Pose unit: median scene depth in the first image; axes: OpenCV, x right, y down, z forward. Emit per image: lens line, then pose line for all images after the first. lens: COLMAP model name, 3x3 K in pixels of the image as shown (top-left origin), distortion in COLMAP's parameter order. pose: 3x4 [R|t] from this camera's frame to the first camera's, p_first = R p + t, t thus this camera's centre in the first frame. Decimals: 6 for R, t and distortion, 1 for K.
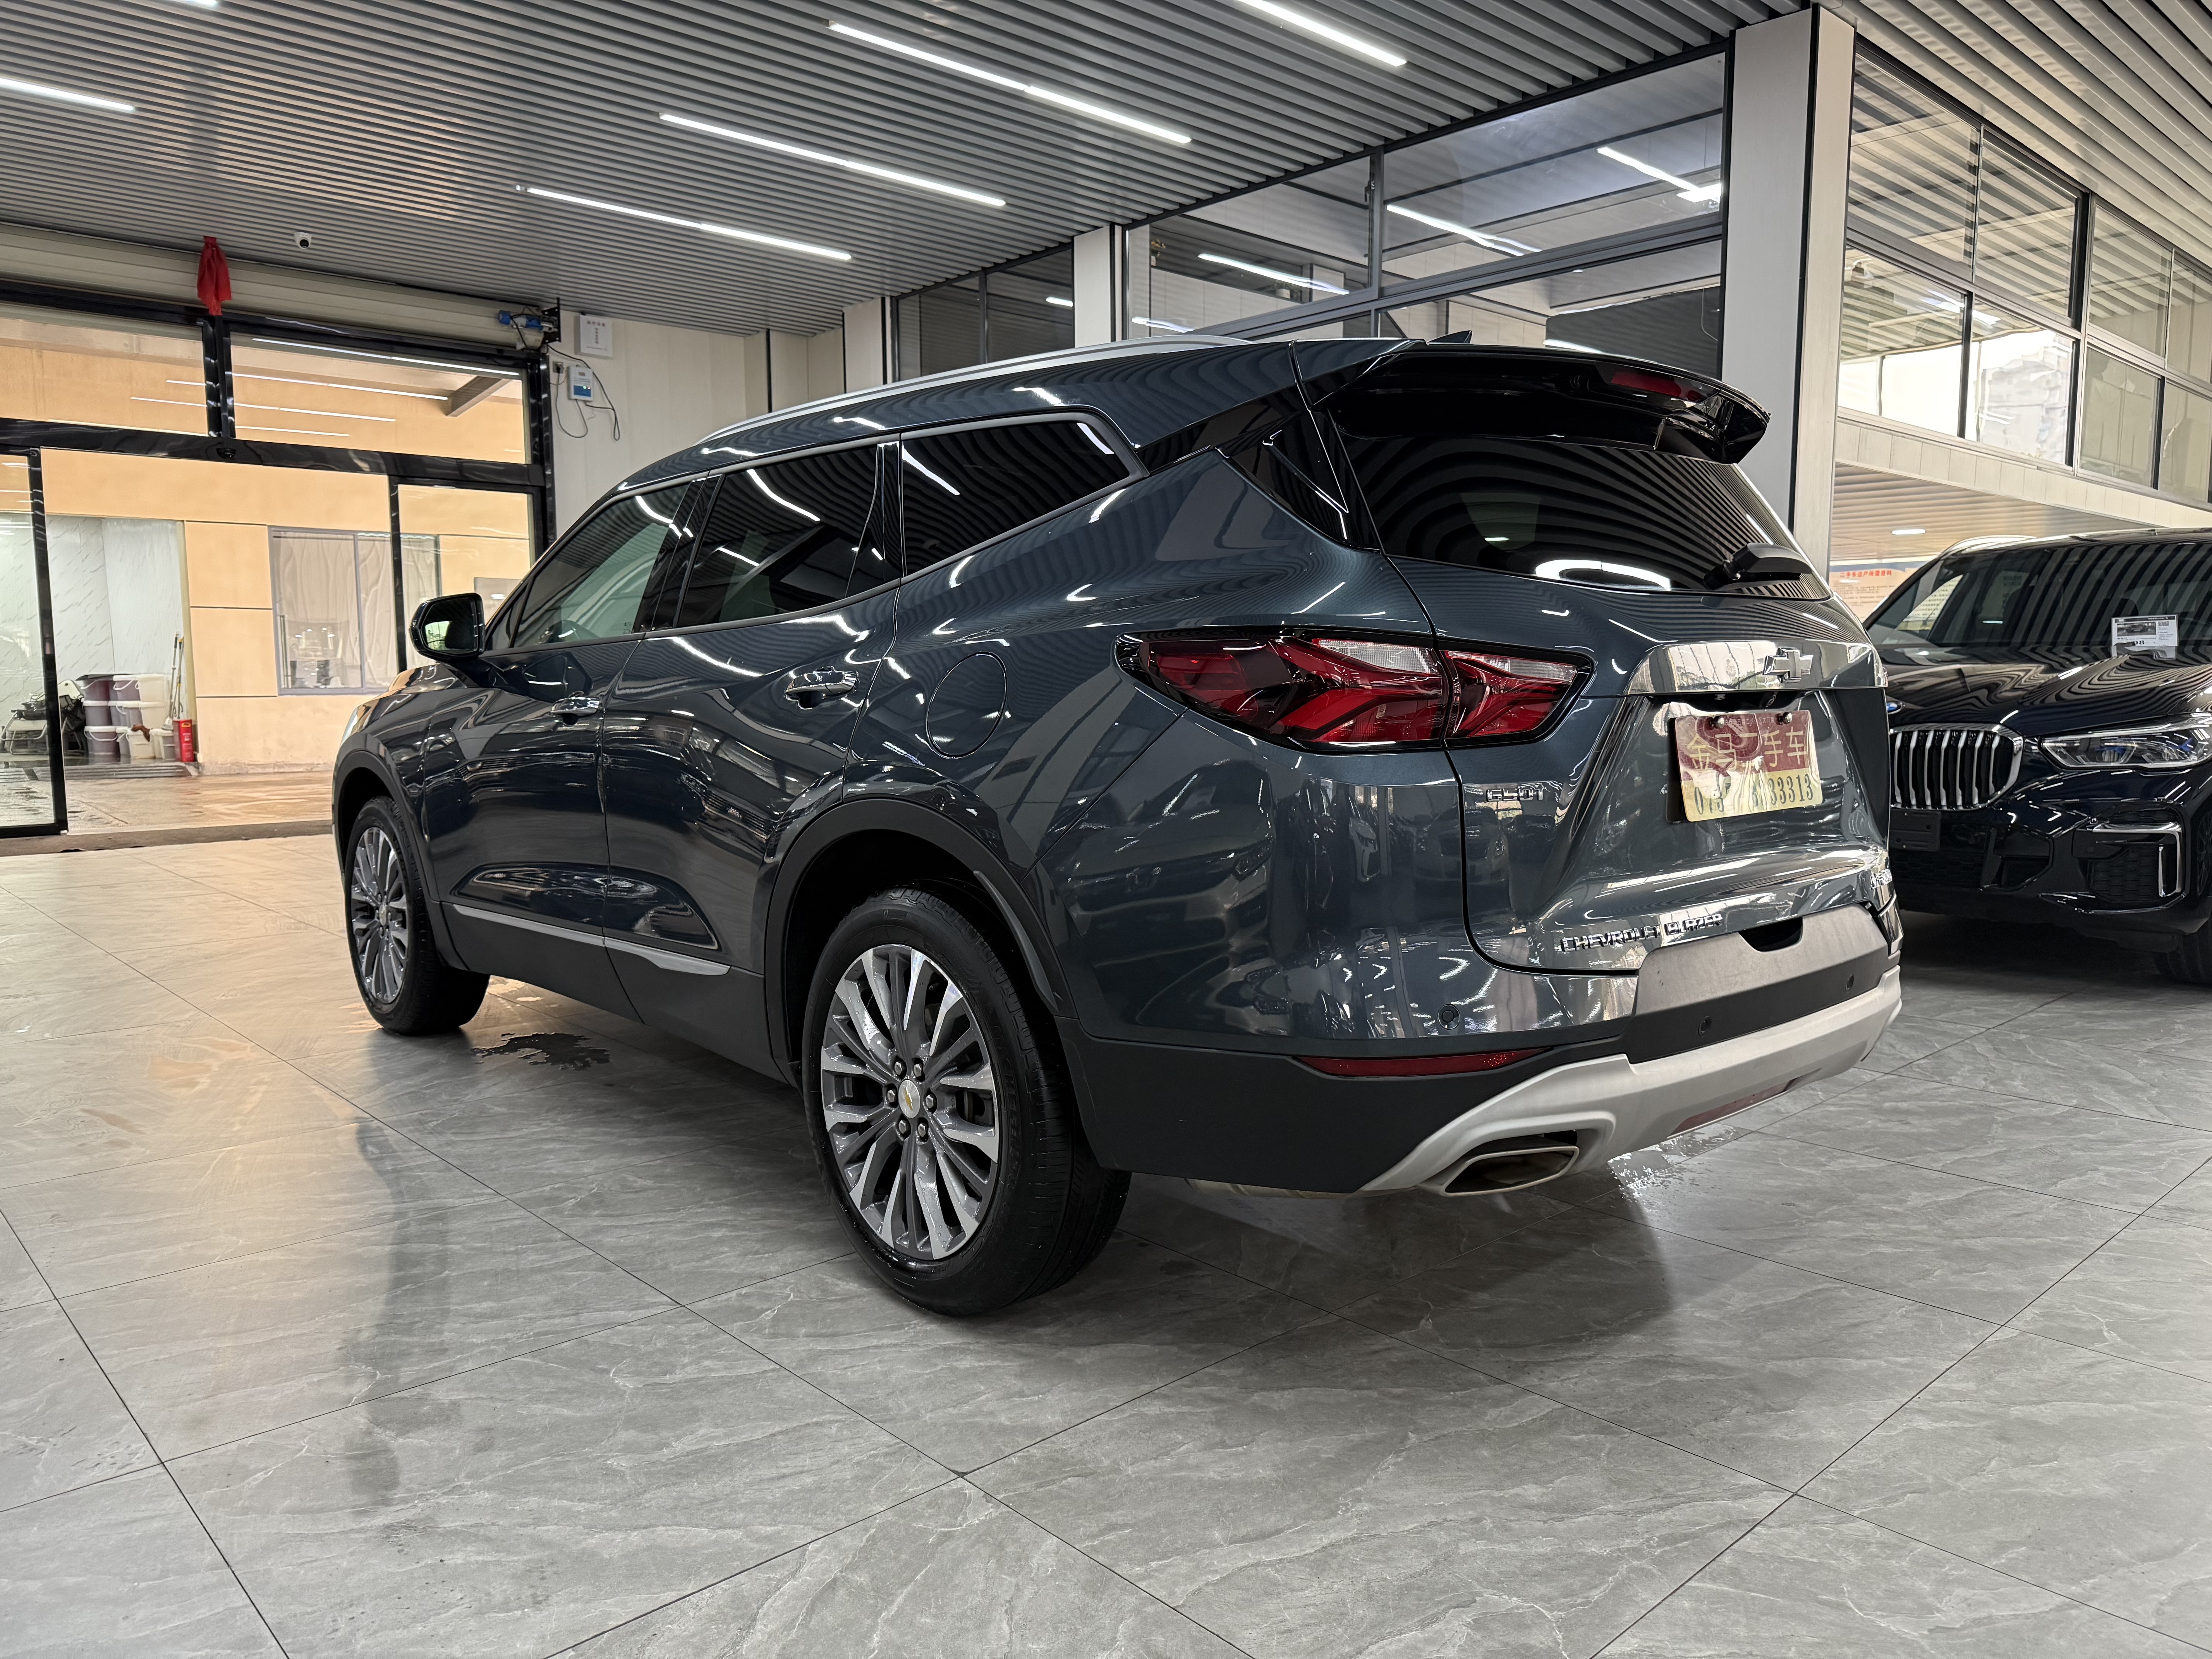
lens RADIAL K [[1549.6, 0, 1108.8], [0, 1549.6, 833.7], [0, 0, 1]] dist [0.012404, -0.008425]
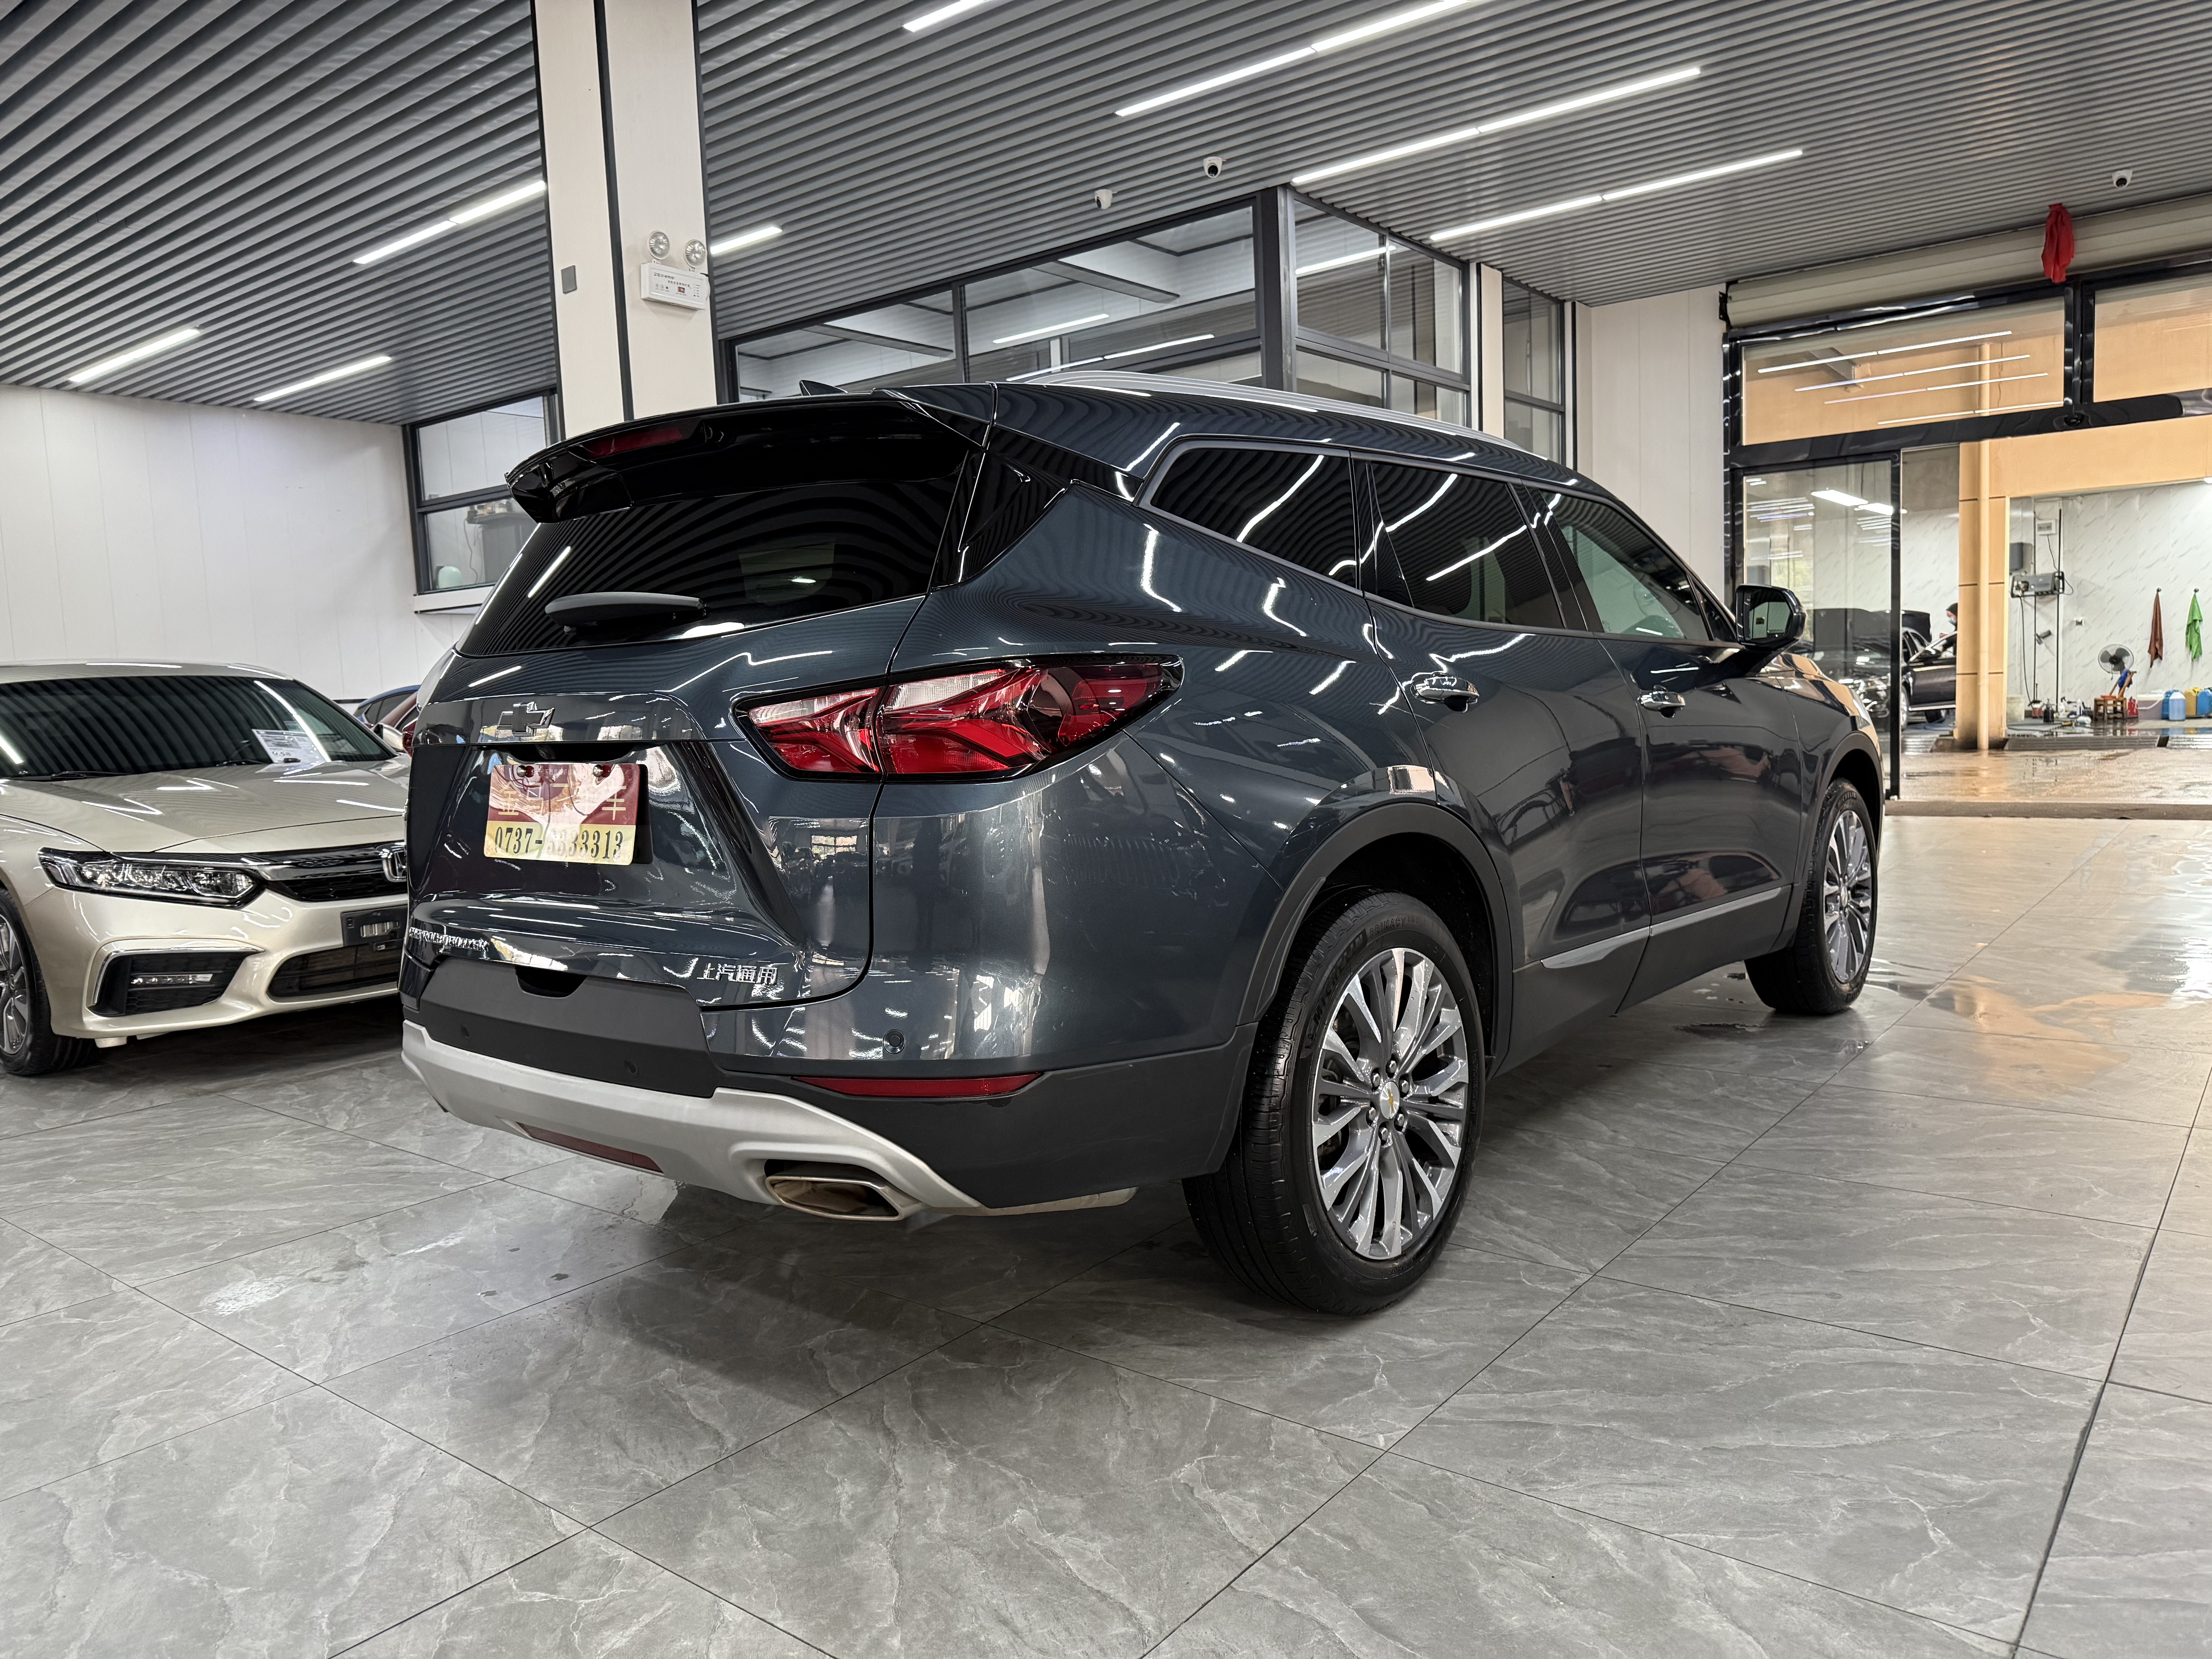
lens RADIAL K [[1549.6, 0, 1097.7], [0, 1549.6, 824.2], [0, 0, 1]] dist [0.012404, -0.008425]
pose [[0.153442, 0.081848, -0.984762, 1.441745], [-0.058718, 0.995558, 0.073596, -0.130758], [0.986412, 0.046530, 0.157566, 1.161869]]
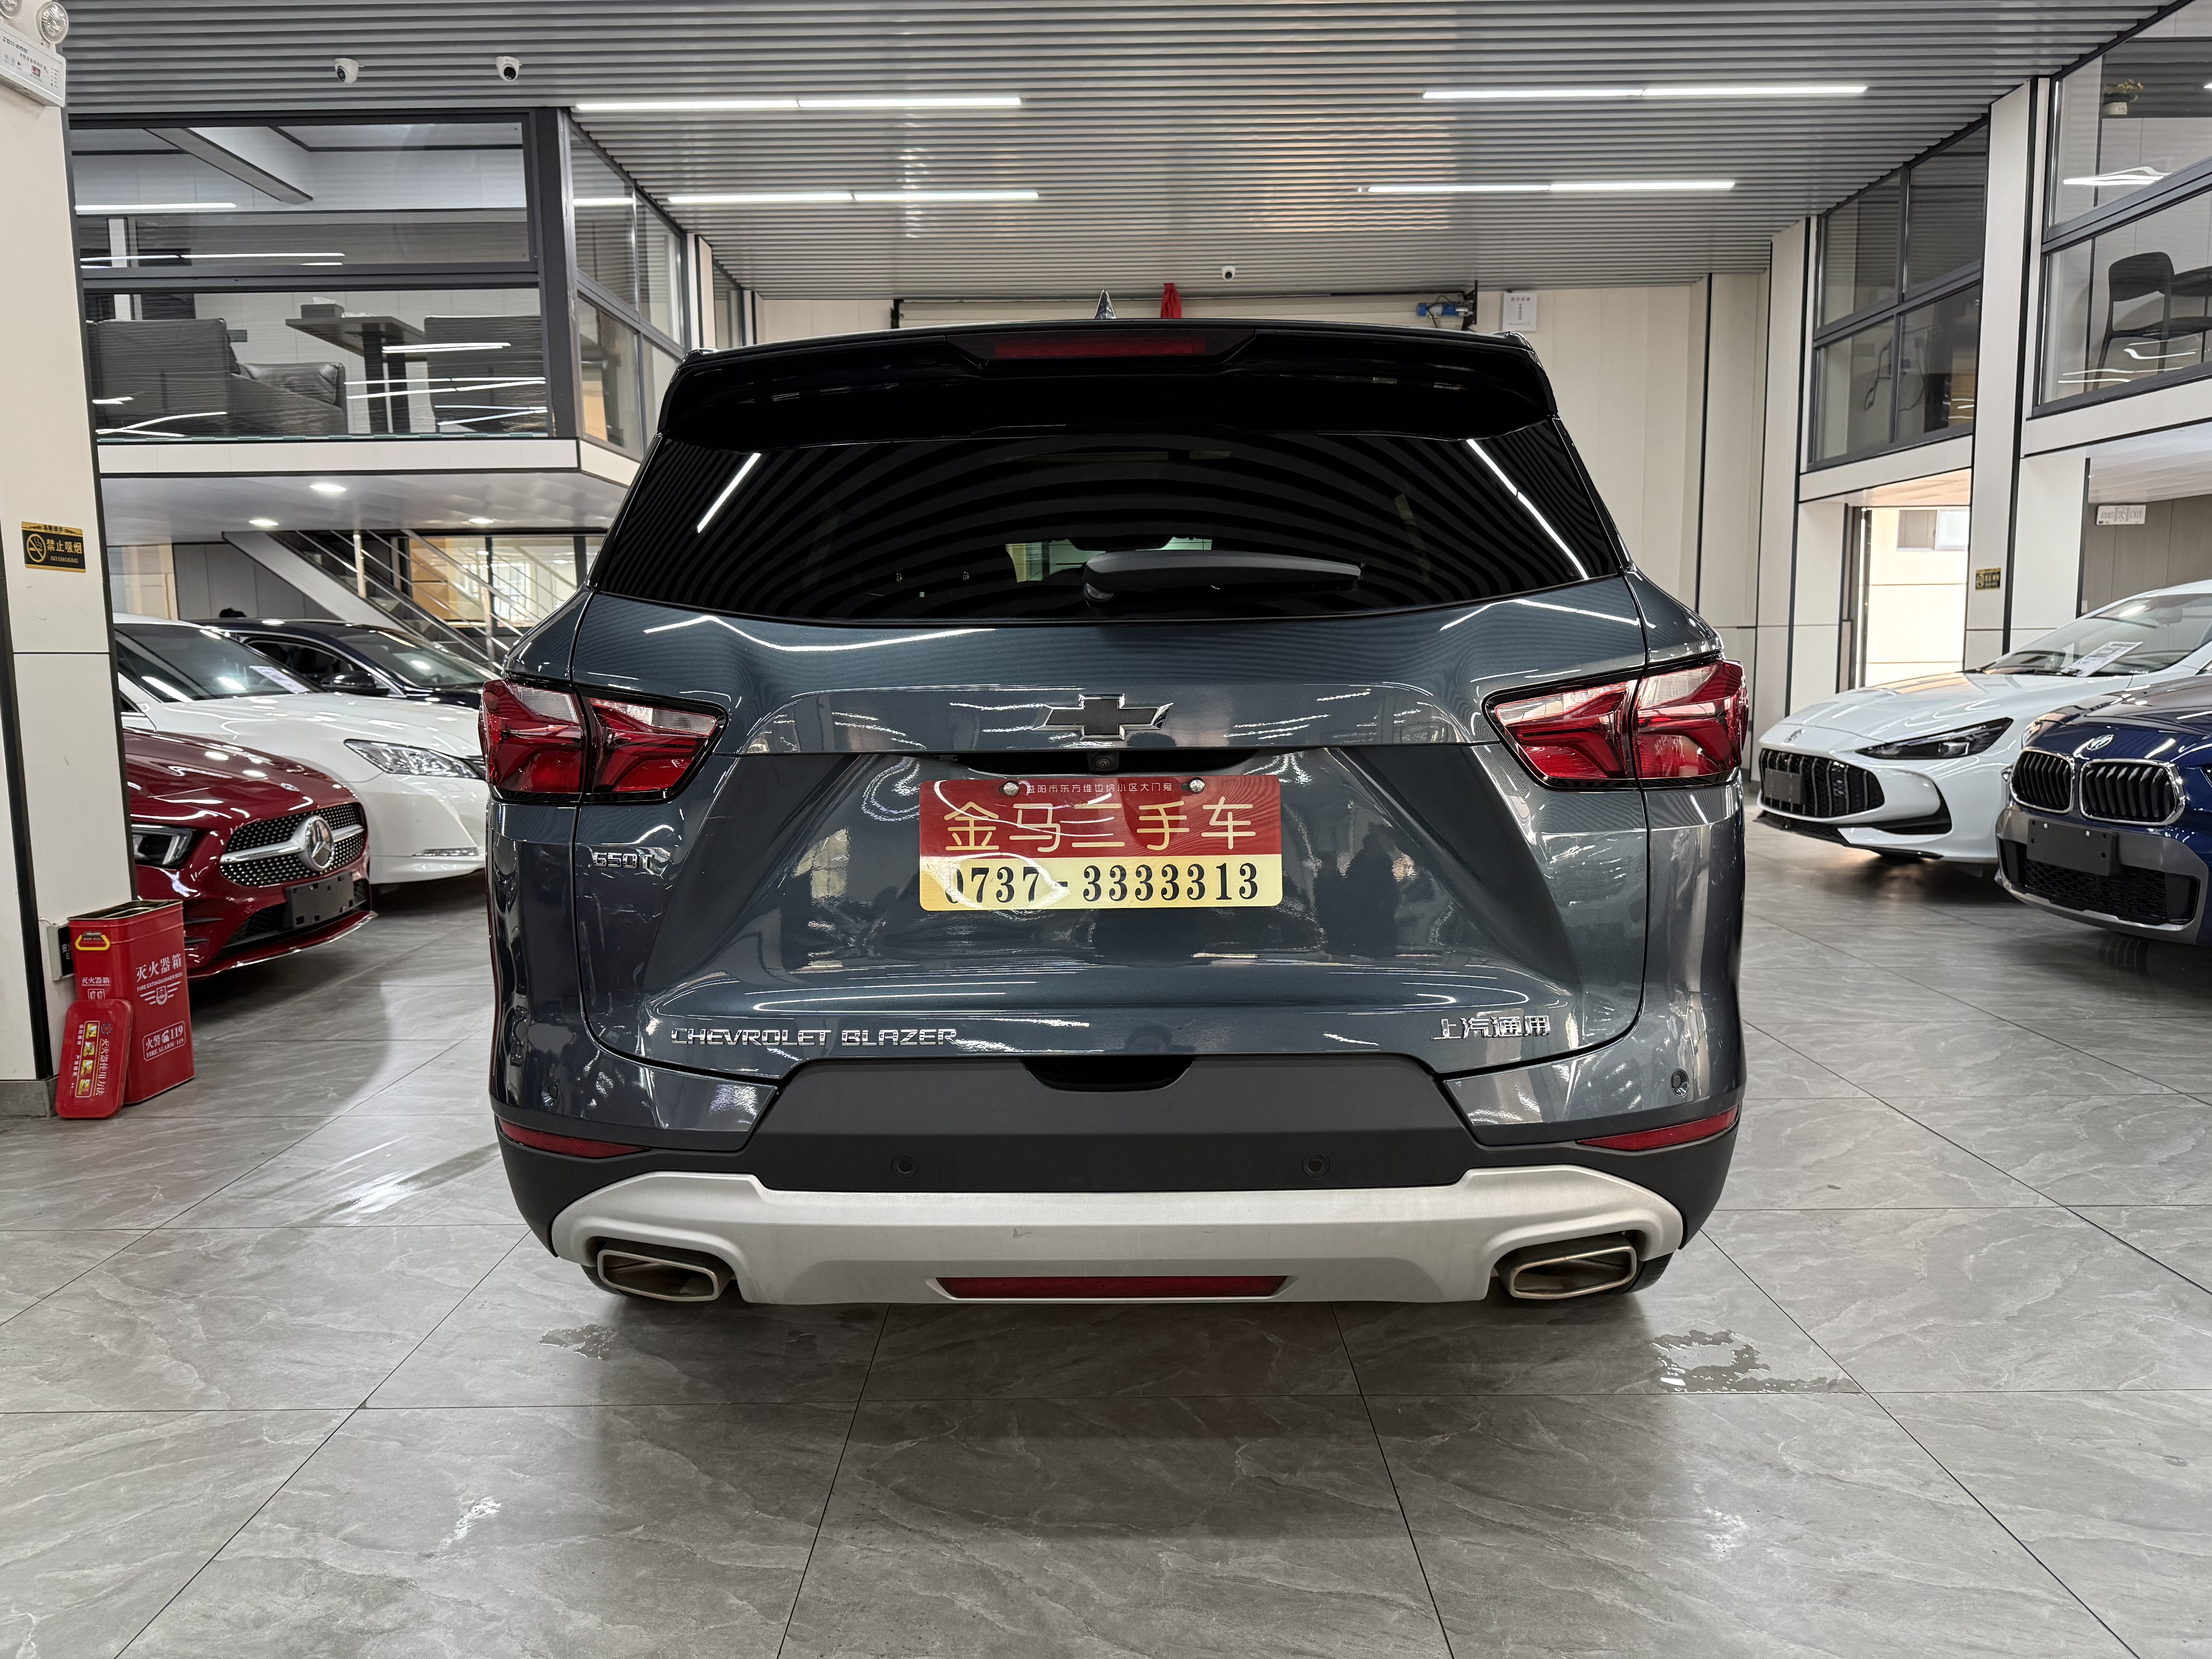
lens RADIAL K [[1549.6, 0, 1093.6], [0, 1549.6, 833.0], [0, 0, 1]] dist [0.012404, -0.008425]
pose [[0.733192, 0.074011, -0.675982, 0.893104], [-0.058841, 0.997236, 0.045363, -0.081532], [0.677471, 0.006516, 0.735520, 0.438069]]
